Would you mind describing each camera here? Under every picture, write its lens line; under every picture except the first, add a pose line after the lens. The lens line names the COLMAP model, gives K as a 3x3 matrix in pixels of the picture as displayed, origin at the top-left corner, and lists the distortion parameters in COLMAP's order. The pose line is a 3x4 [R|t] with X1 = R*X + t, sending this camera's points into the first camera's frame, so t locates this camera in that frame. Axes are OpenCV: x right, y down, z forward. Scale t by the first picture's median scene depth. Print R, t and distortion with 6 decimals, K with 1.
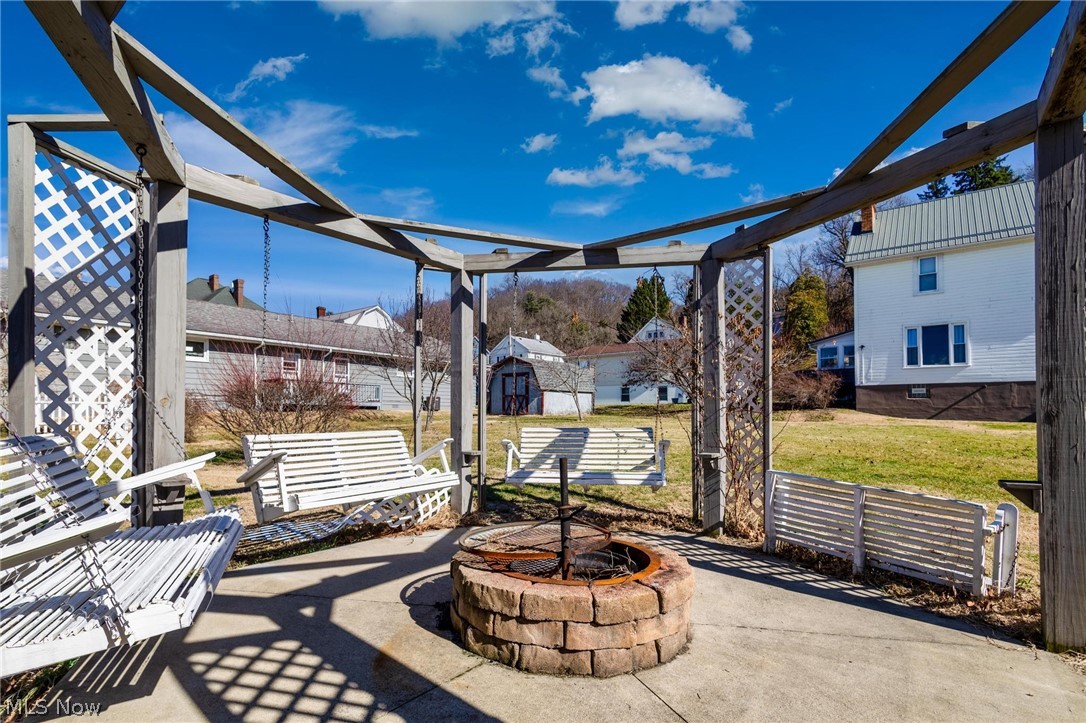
lens RADIAL K [[518.3, 0, 541.3], [0, 518.3, 410.9], [0, 0, 1]] dist [0.010318, 0.000261]
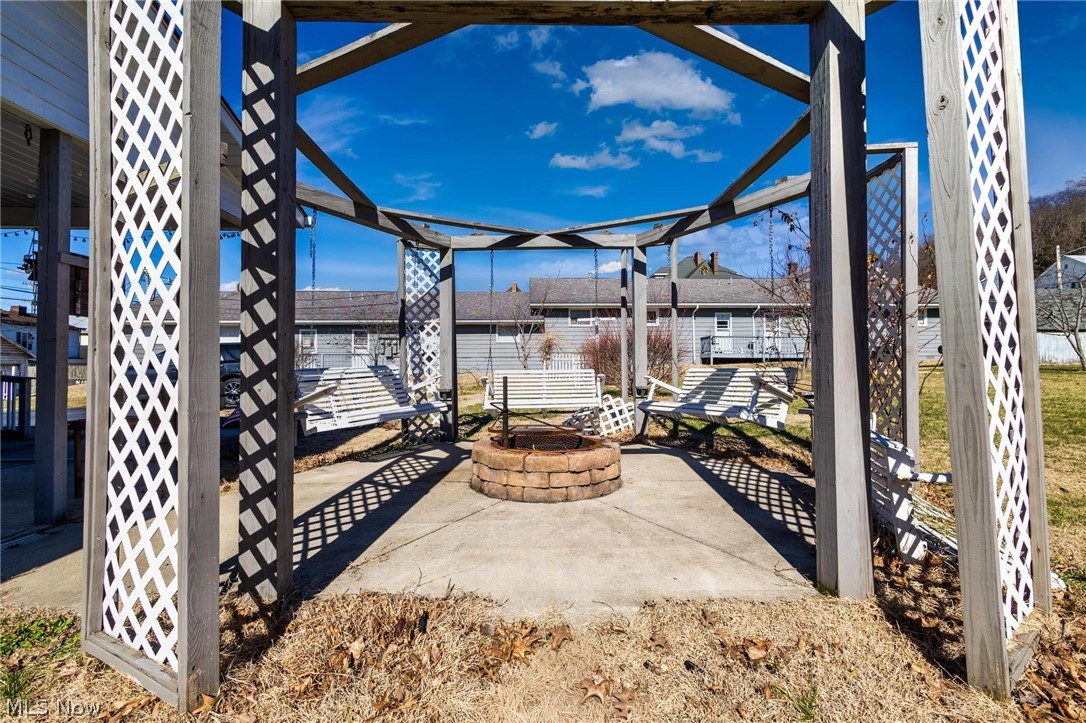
lens RADIAL K [[498.2, 0, 539.7], [0, 498.2, 369.8], [0, 0, 1]] dist [0.001443, -0.000102]
pose [[0.620282, -0.002983, -0.784373, 0.983792], [0.009438, 0.999949, 0.003661, 0.043553], [0.784322, -0.009674, 0.620278, 0.046941]]
